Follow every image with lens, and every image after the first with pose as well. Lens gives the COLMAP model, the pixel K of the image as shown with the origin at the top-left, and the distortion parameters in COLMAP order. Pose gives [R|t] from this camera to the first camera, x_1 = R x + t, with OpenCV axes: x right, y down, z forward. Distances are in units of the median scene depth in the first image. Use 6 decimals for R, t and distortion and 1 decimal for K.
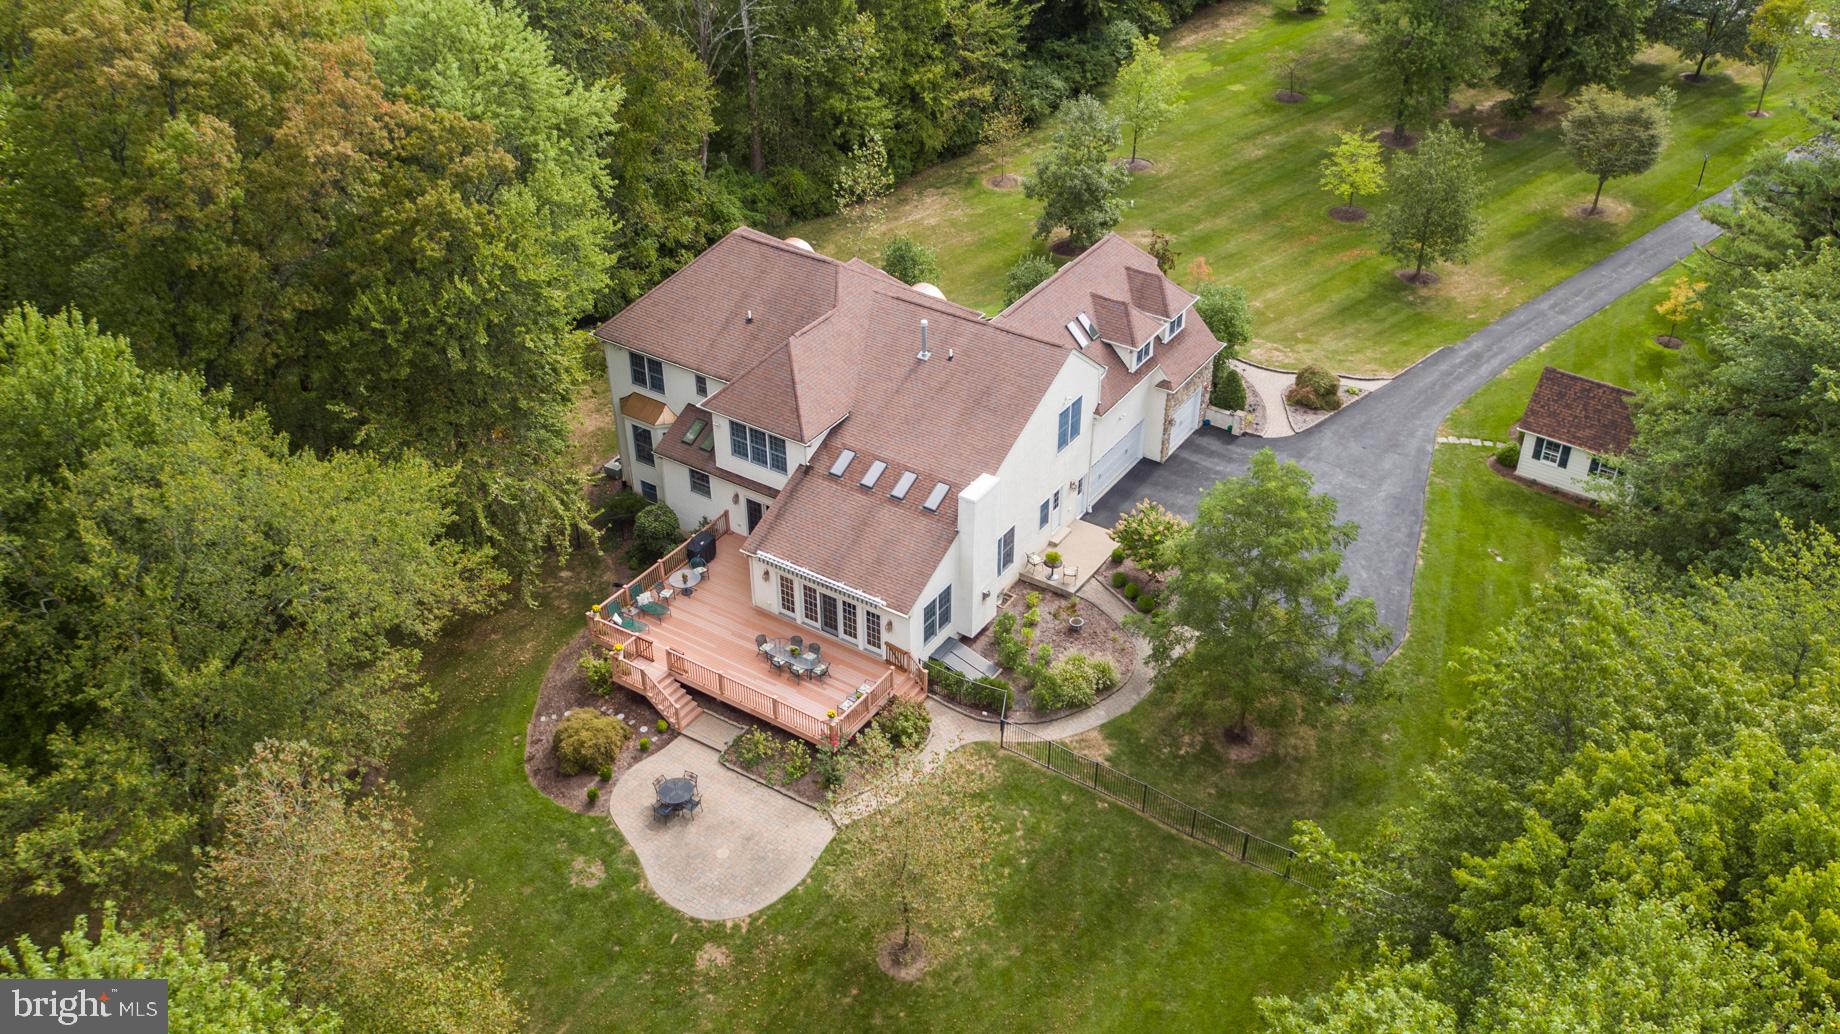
lens RADIAL K [[1639.9, 0, 920.0], [0, 1639.9, 517.0], [0, 0, 1]] dist [0.040233, -0.026565]
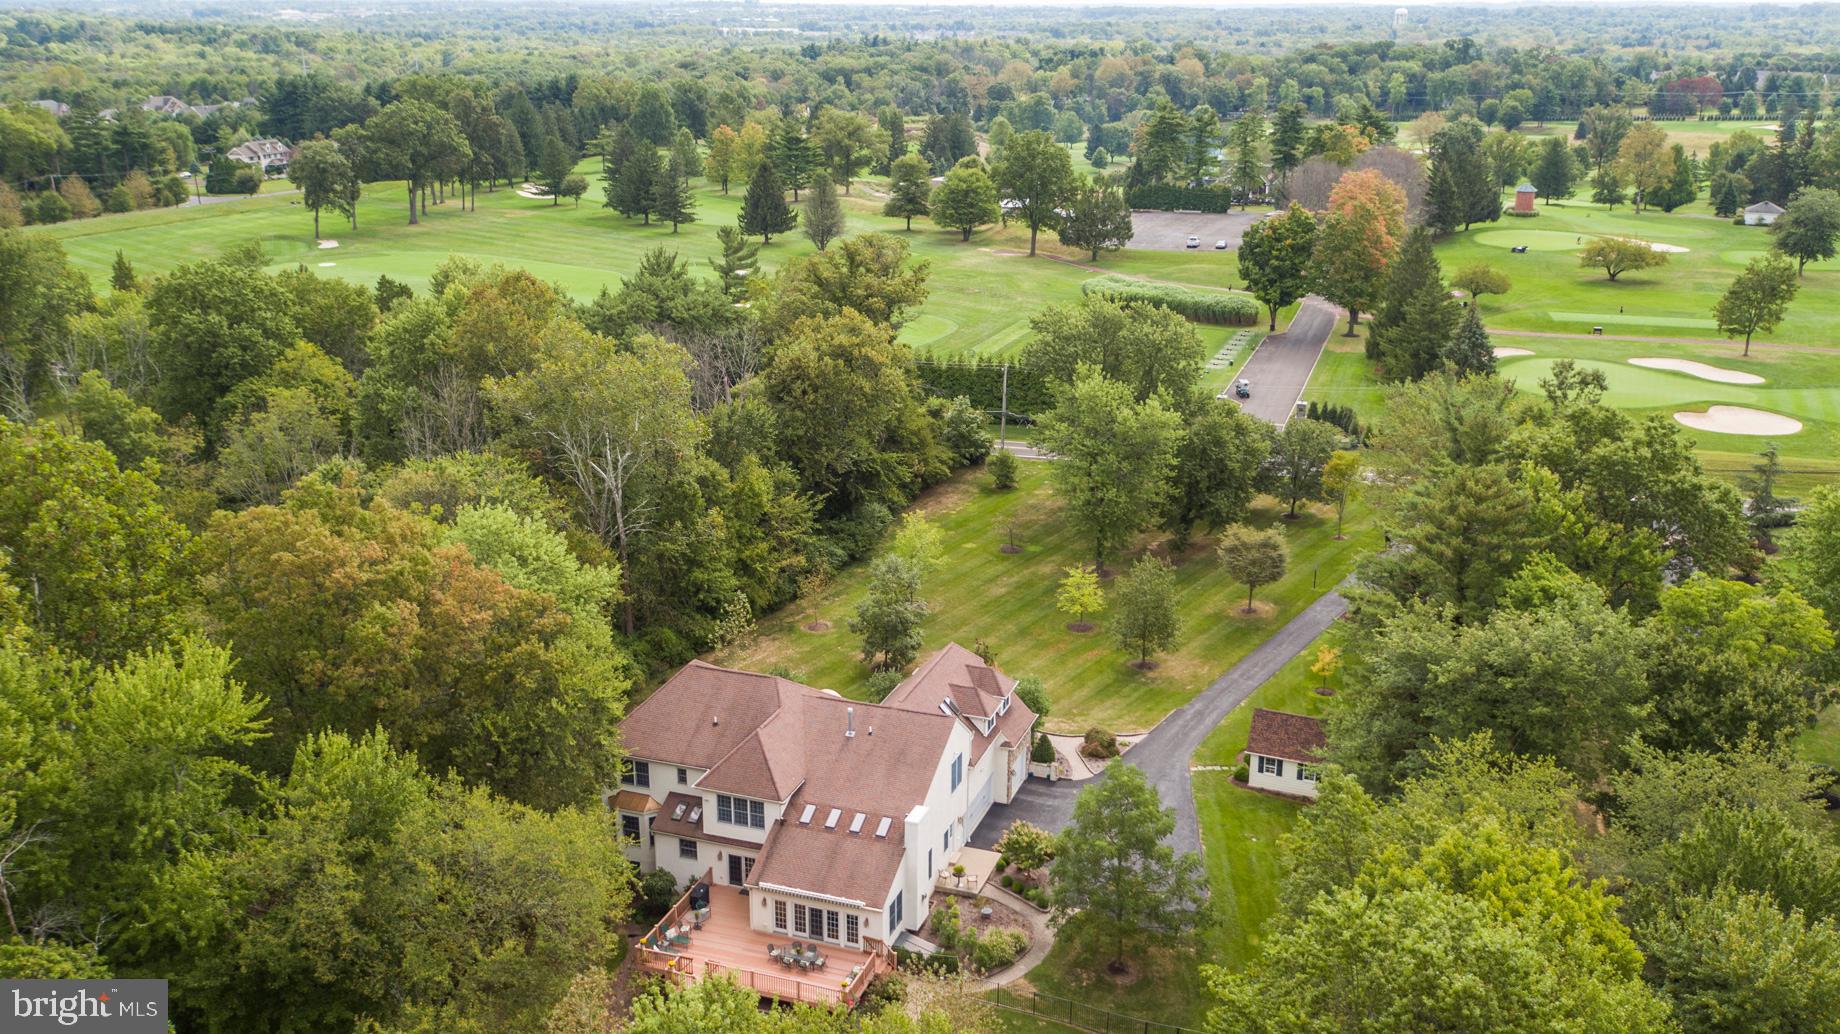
lens RADIAL K [[1639.9, 0, 920.0], [0, 1639.9, 517.0], [0, 0, 1]] dist [0.040233, -0.026565]
pose [[0.971794, -0.068491, 0.225665, -0.234499], [0.129911, 0.954093, -0.269869, 0.106604], [-0.196822, 0.291574, 0.936080, -0.362571]]
